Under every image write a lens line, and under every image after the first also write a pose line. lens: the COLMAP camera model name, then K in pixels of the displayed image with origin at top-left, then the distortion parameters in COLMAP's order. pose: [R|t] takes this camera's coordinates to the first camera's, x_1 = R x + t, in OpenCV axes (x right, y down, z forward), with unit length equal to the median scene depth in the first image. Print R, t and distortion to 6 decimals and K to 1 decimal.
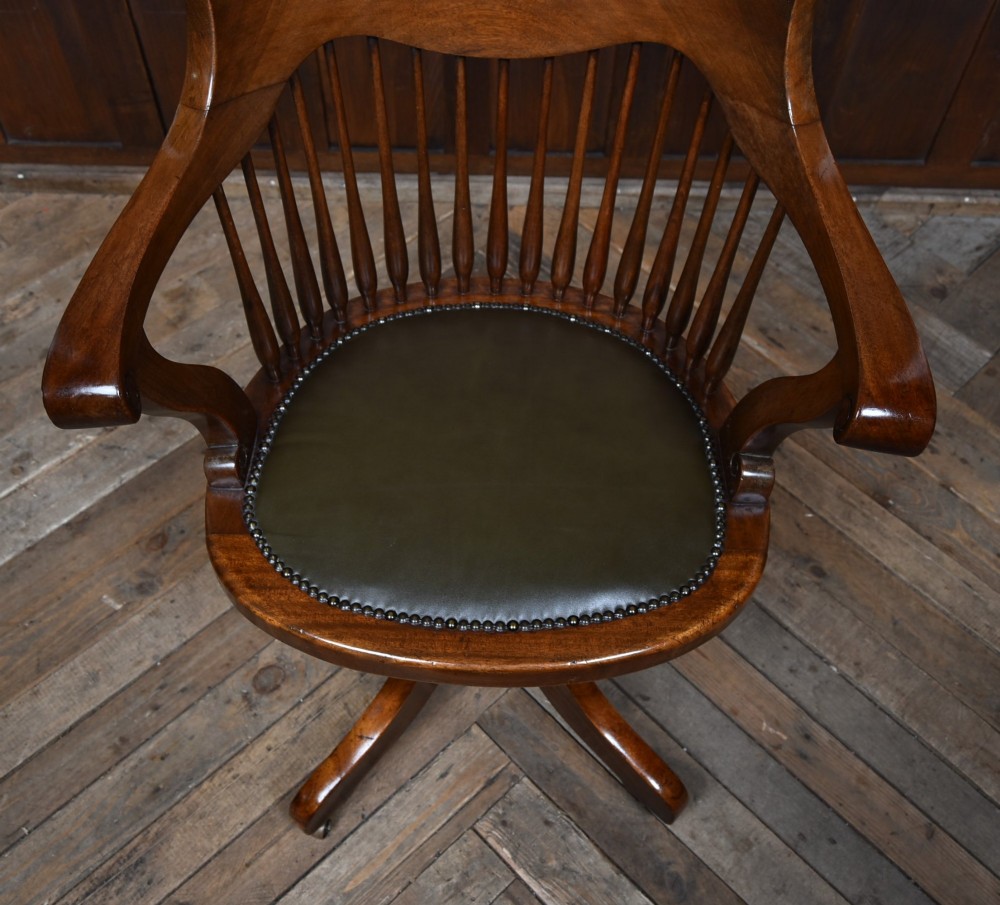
lens RADIAL K [[1066.5, 0, 500.0], [0, 1066.5, 452.5], [0, 0, 1]] dist [-0.008045, 0.006096]
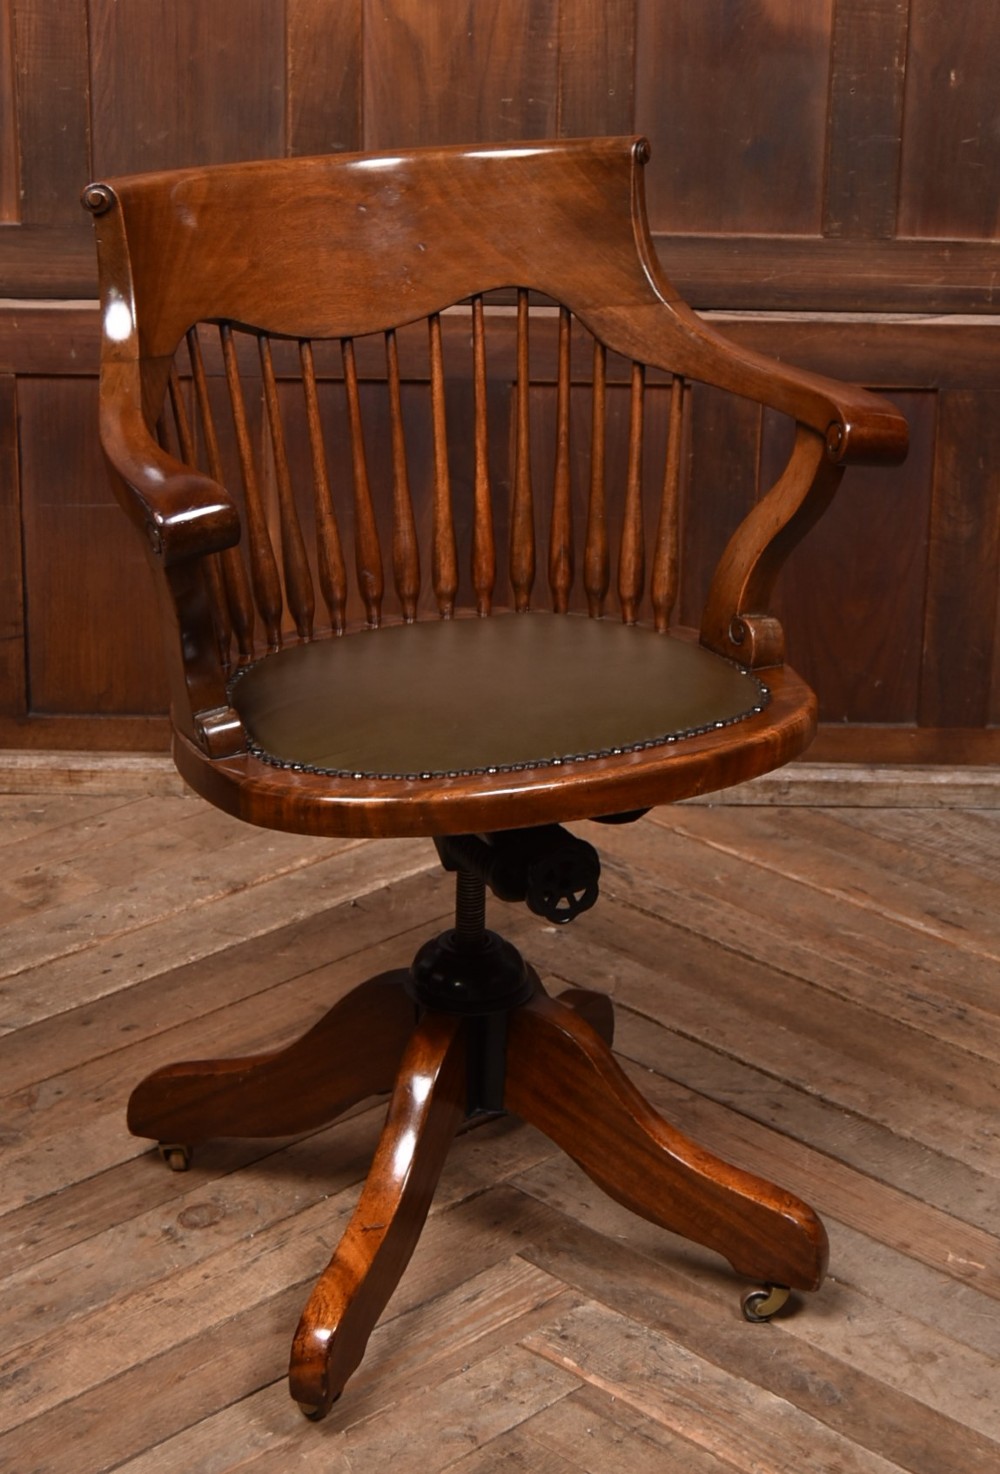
lens RADIAL K [[2947.6, 0, 522.8], [0, 2947.6, 534.6], [0, 0, 1]] dist [-0.009182, -0.038905]
pose [[0.999644, -0.009498, 0.024923, -0.060813], [0.022718, 0.792773, -0.609094, 1.032475], [-0.013974, 0.609443, 0.792707, -0.738761]]
